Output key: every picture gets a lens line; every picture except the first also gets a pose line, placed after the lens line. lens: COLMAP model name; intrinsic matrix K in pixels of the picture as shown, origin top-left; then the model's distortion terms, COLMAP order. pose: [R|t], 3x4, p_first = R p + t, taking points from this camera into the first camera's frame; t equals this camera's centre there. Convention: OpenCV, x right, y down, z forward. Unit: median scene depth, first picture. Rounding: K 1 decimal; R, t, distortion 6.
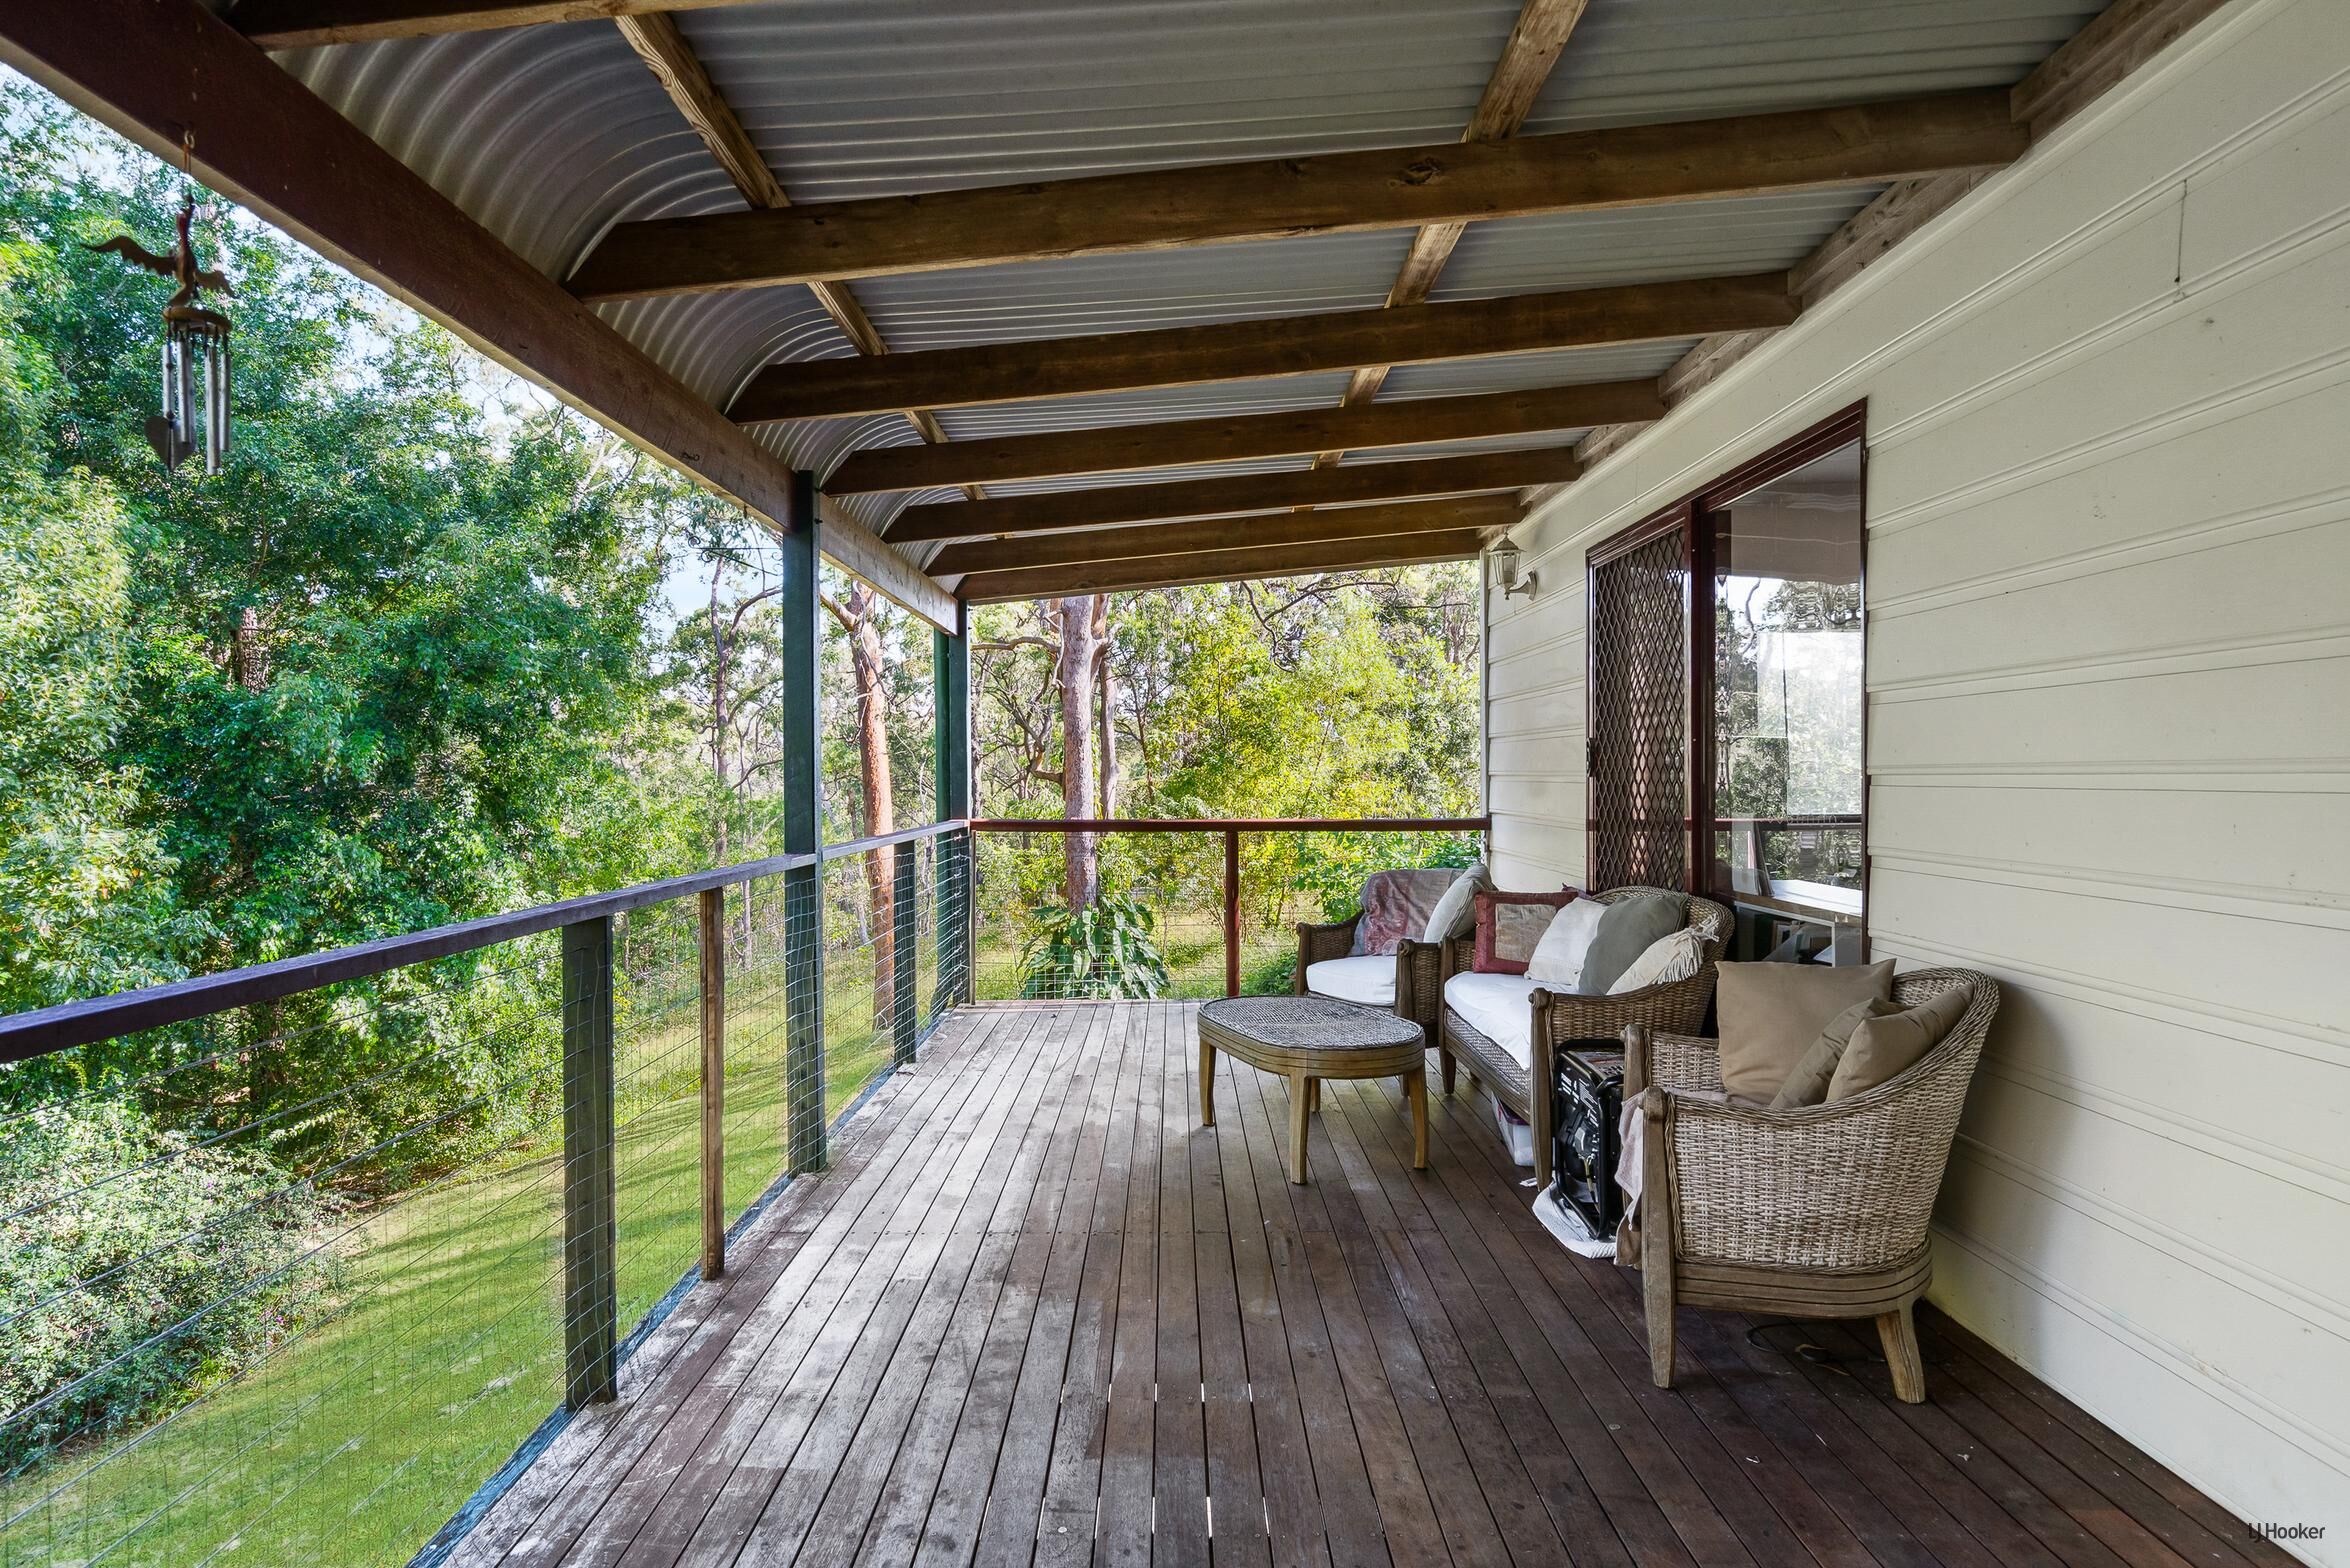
lens RADIAL K [[1306.3, 0, 1175.0], [0, 1306.3, 784.0], [0, 0, 1]] dist [0.003624, 0.000490]
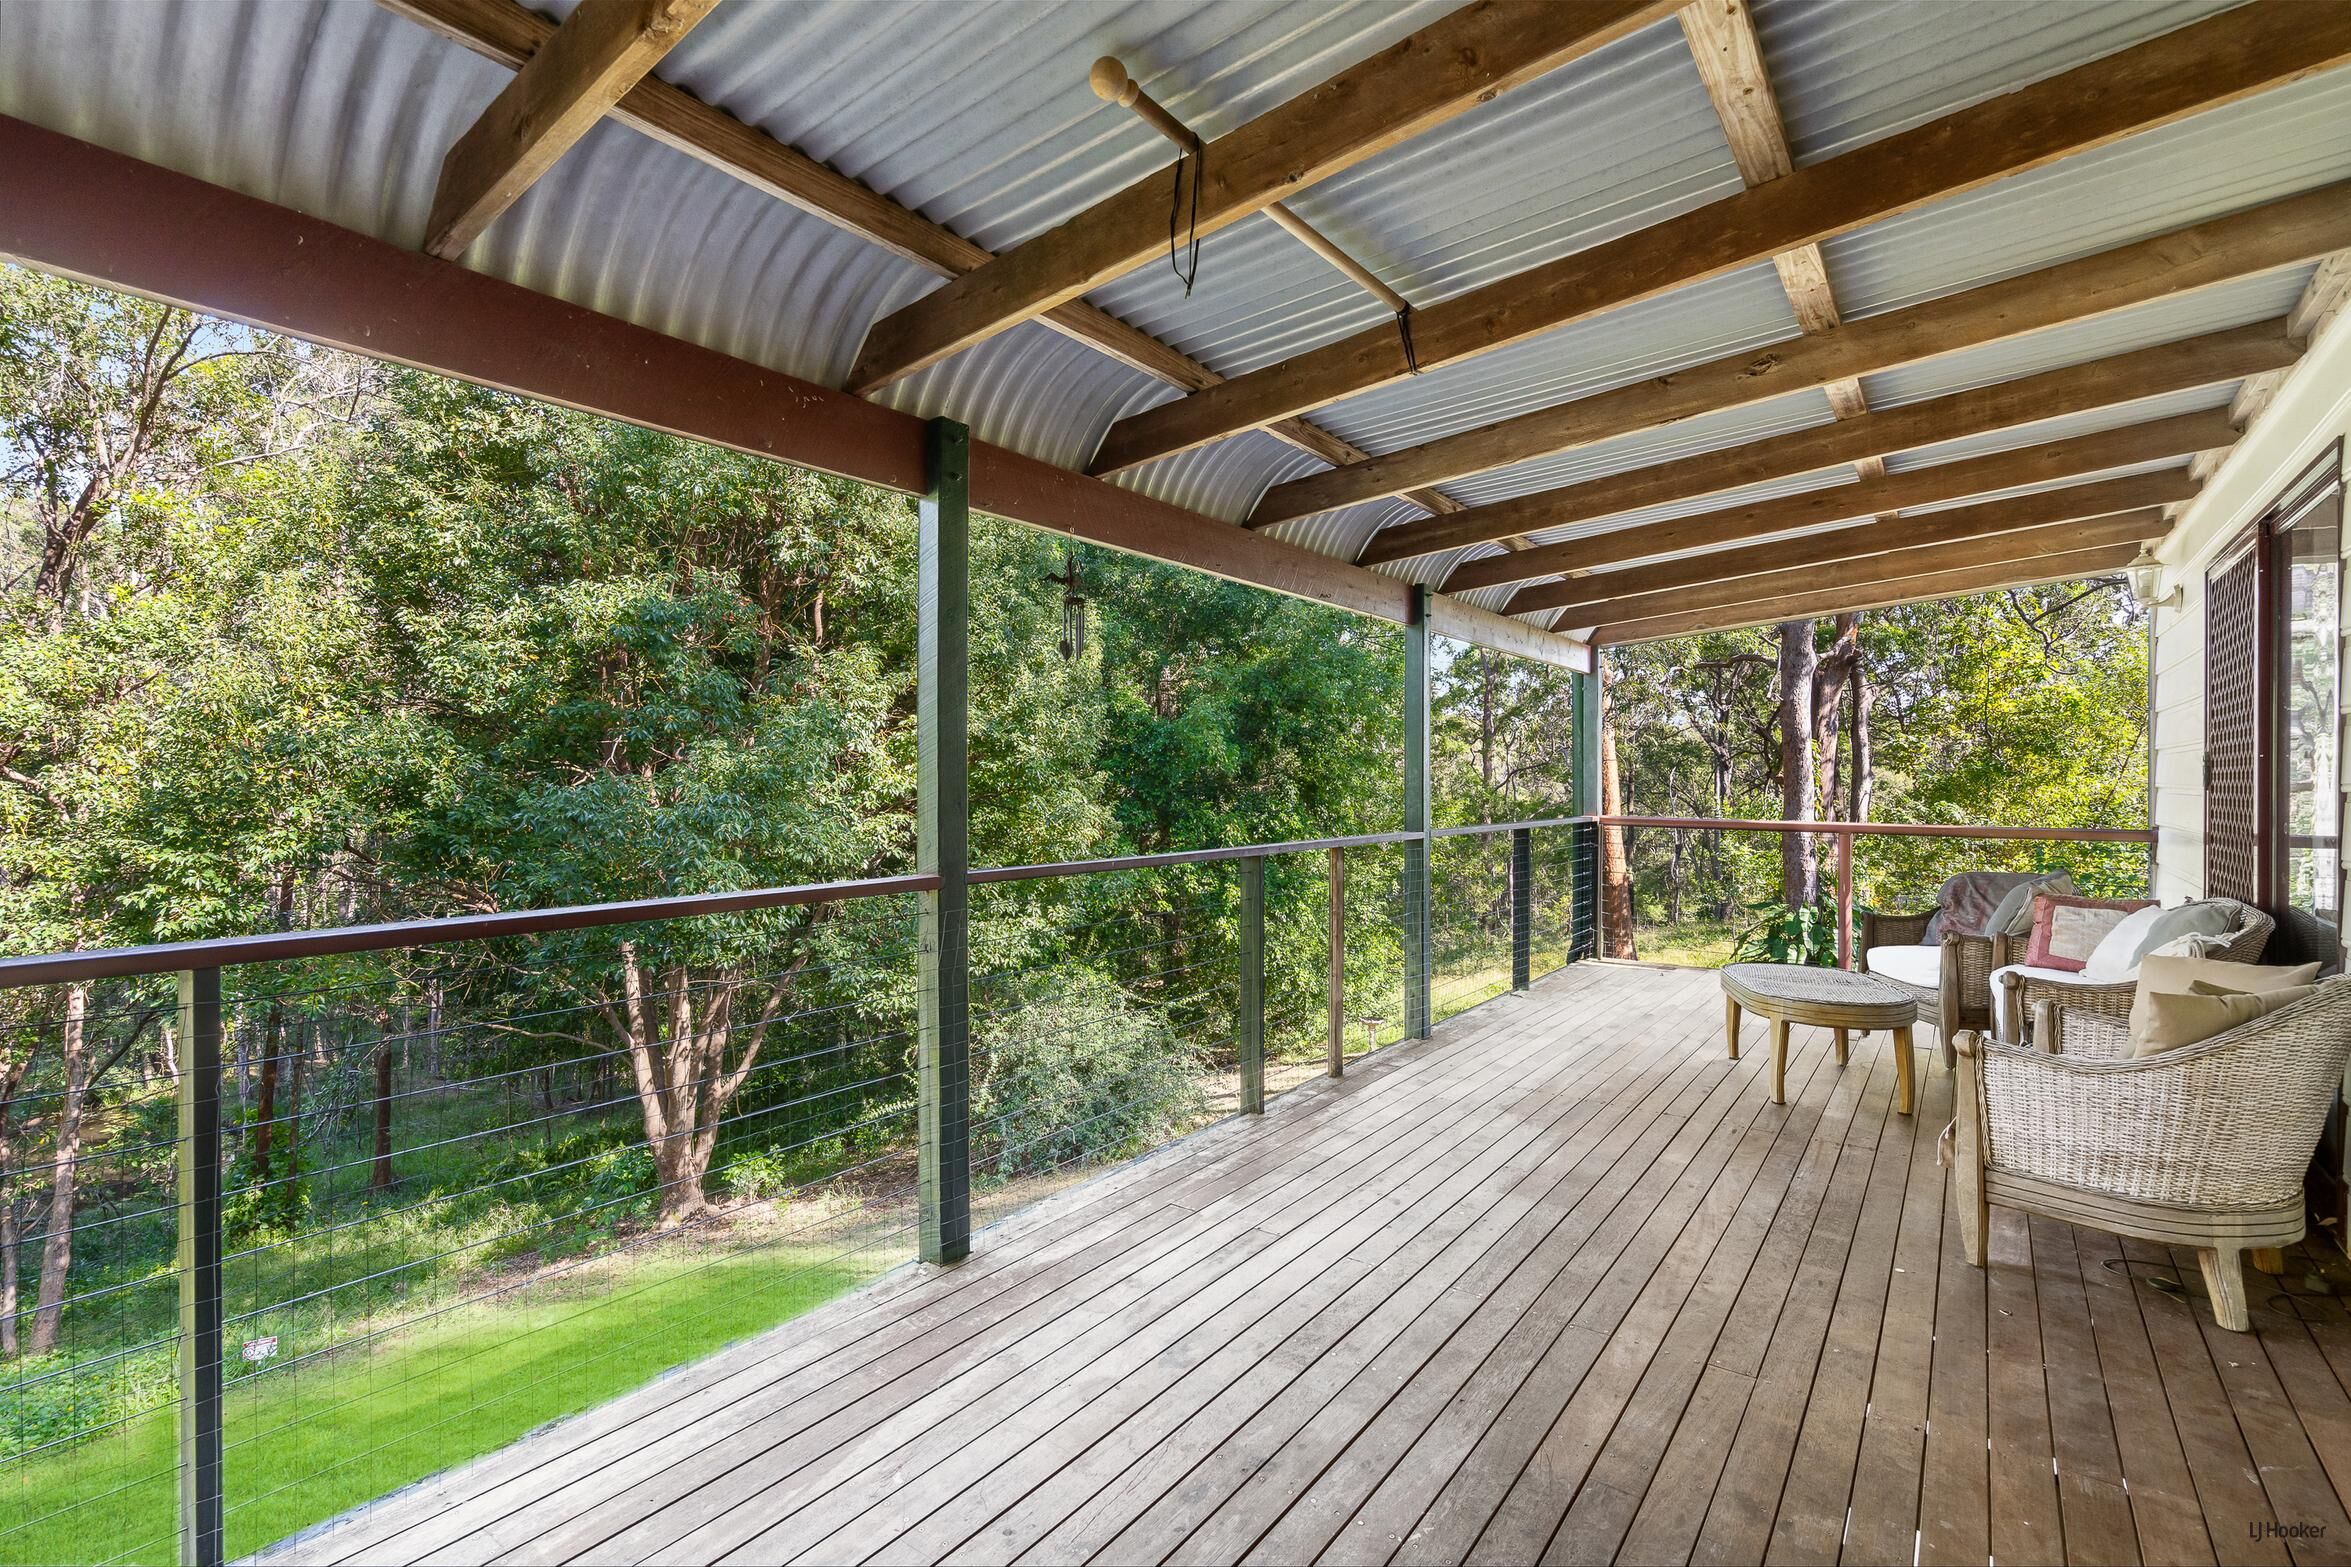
lens RADIAL K [[1068.0, 0, 1175.5], [0, 1068.0, 783.5], [0, 0, 1]] dist [-0.004141, 0.001191]
pose [[0.819618, 0.012600, -0.572772, 0.186648], [-0.013762, 0.999903, 0.002303, -0.002254], [0.572745, 0.005995, 0.819712, -0.179733]]
